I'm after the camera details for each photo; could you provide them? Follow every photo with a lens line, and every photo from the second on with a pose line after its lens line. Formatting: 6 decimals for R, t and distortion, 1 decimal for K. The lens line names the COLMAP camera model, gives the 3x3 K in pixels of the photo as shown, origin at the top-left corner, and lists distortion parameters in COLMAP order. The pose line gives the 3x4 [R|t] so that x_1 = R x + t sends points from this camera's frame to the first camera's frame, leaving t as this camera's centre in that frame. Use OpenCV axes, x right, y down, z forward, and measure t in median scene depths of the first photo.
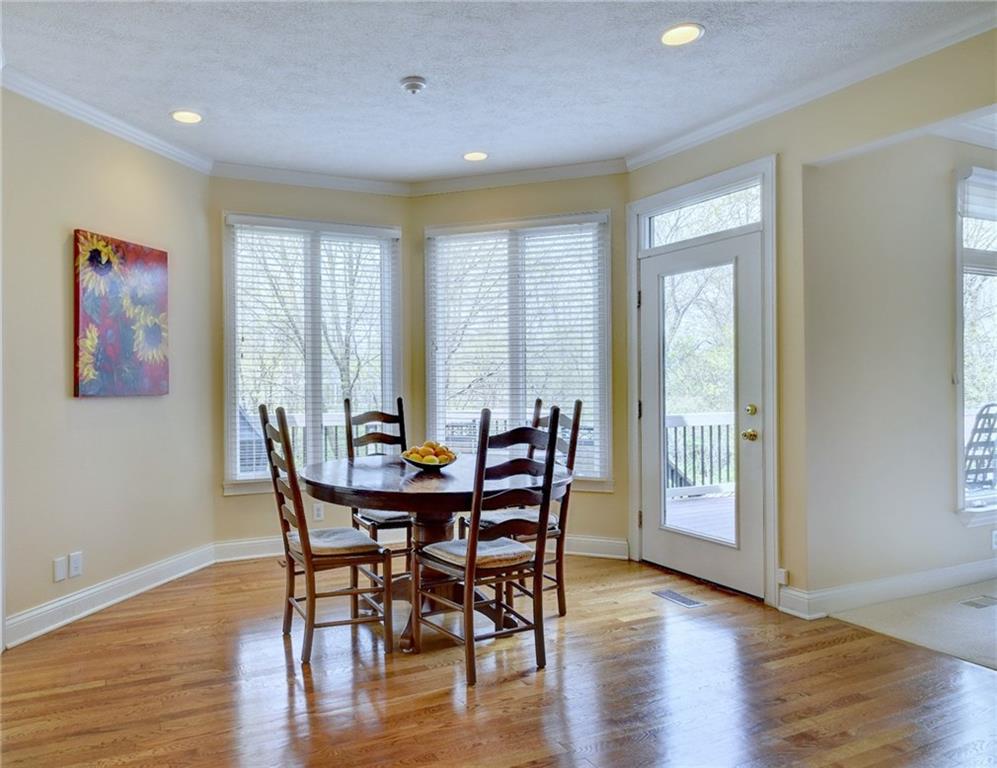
lens RADIAL K [[777.9, 0, 498.5], [0, 777.9, 384.0], [0, 0, 1]] dist [-0.004914, -0.003029]
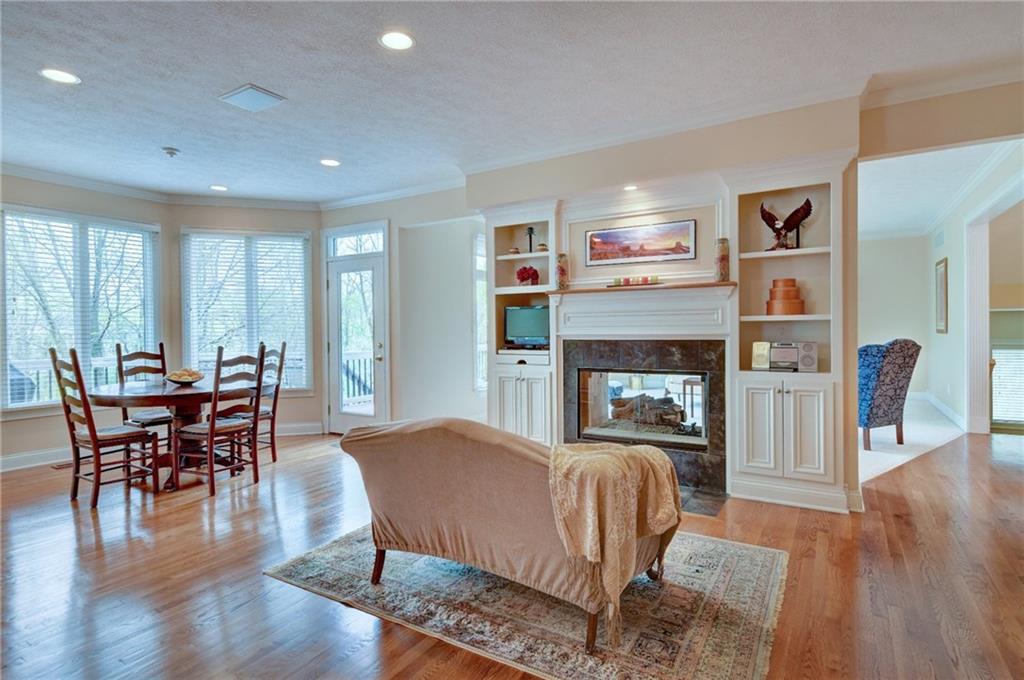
lens RADIAL K [[487.8, 0, 516.0], [0, 487.8, 335.5], [0, 0, 1]] dist [0.003544, -0.007549]
pose [[0.874649, -0.006488, 0.484714, 0.025178], [0.004693, 0.999977, 0.004916, 0.003173], [-0.484735, -0.002025, 0.874659, -0.246011]]
